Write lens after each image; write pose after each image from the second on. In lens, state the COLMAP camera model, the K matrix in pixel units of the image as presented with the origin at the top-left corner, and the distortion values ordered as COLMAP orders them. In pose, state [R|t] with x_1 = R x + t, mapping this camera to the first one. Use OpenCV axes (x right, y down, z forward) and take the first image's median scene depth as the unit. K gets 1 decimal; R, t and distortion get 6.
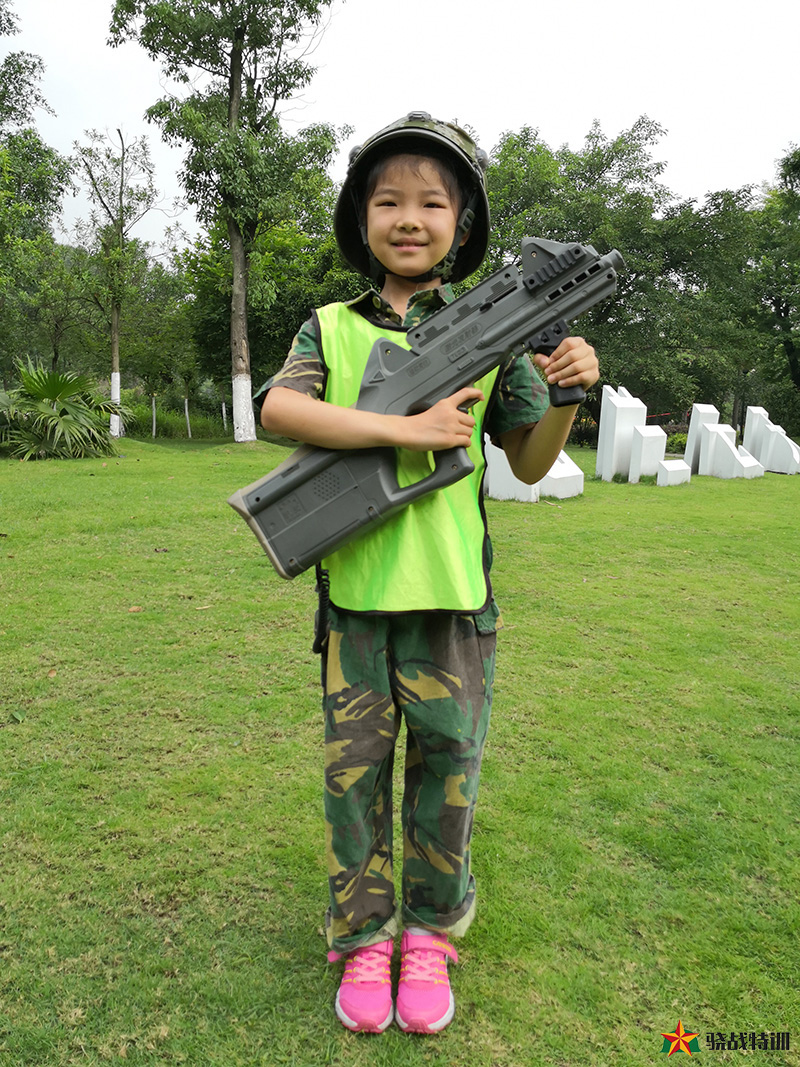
lens RADIAL K [[828.0, 0, 400.0], [0, 828.0, 533.5], [0, 0, 1]] dist [0.000096, 0.001184]
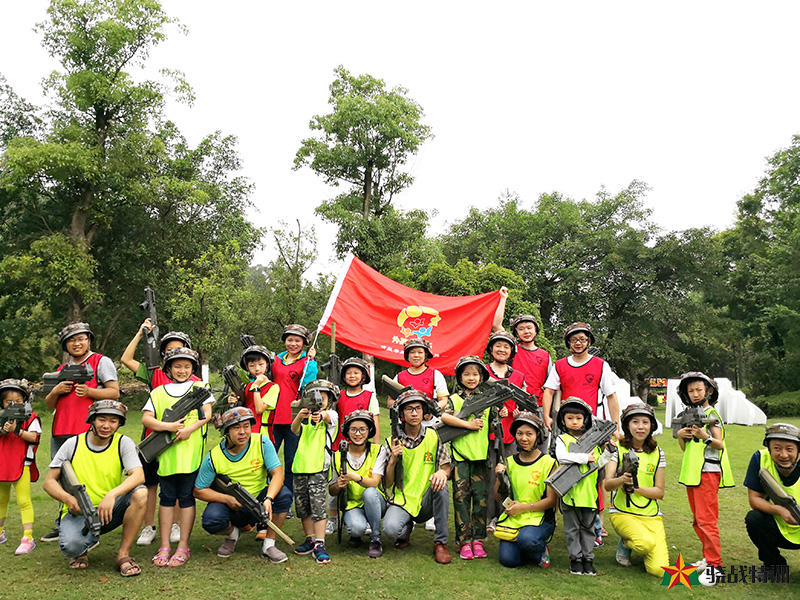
lens RADIAL K [[620.8, 0, 412.6], [0, 620.8, 298.5], [0, 0, 1]] dist [0.000096, 0.001184]
pose [[0.993970, -0.037325, -0.103104, 0.009500], [0.007874, 0.962152, -0.272399, 0.002906], [0.109369, 0.269944, 0.956644, -0.105336]]
